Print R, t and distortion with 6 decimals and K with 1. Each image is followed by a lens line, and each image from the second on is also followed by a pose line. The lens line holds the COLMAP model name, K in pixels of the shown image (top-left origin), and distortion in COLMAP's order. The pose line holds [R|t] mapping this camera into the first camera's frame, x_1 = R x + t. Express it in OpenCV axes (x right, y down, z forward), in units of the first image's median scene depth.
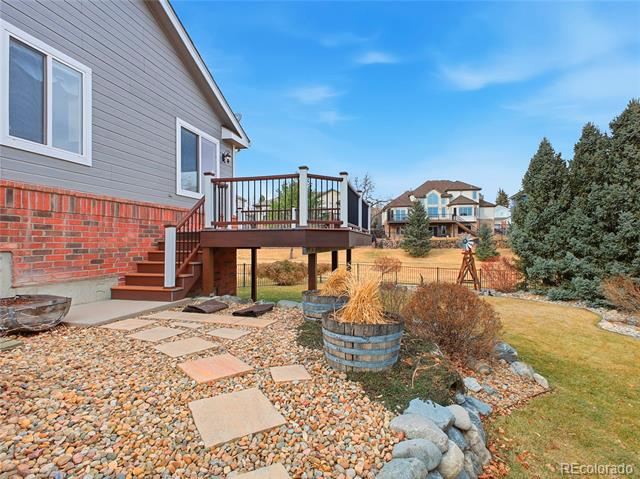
lens RADIAL K [[309.5, 0, 322.8], [0, 309.5, 241.1], [0, 0, 1]] dist [-0.003931, 0.001323]
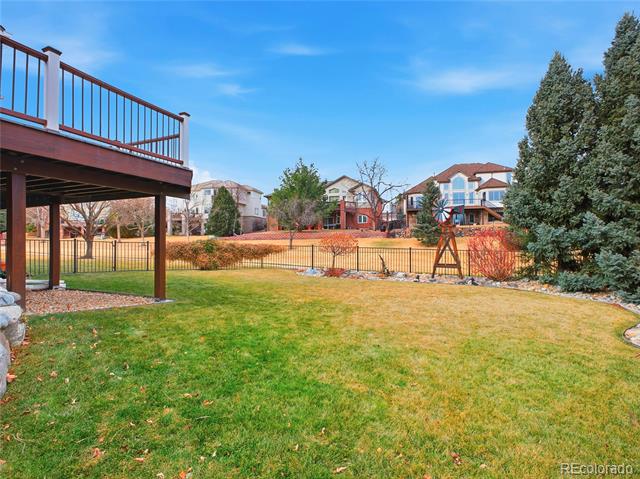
lens RADIAL K [[309.5, 0, 320.1], [0, 309.5, 234.7], [0, 0, 1]] dist [-0.003931, 0.001323]
pose [[0.991667, -0.011256, -0.128334, 0.304191], [0.009878, 0.999887, -0.011368, 0.071996], [0.128448, 0.010006, 0.991666, 0.285030]]
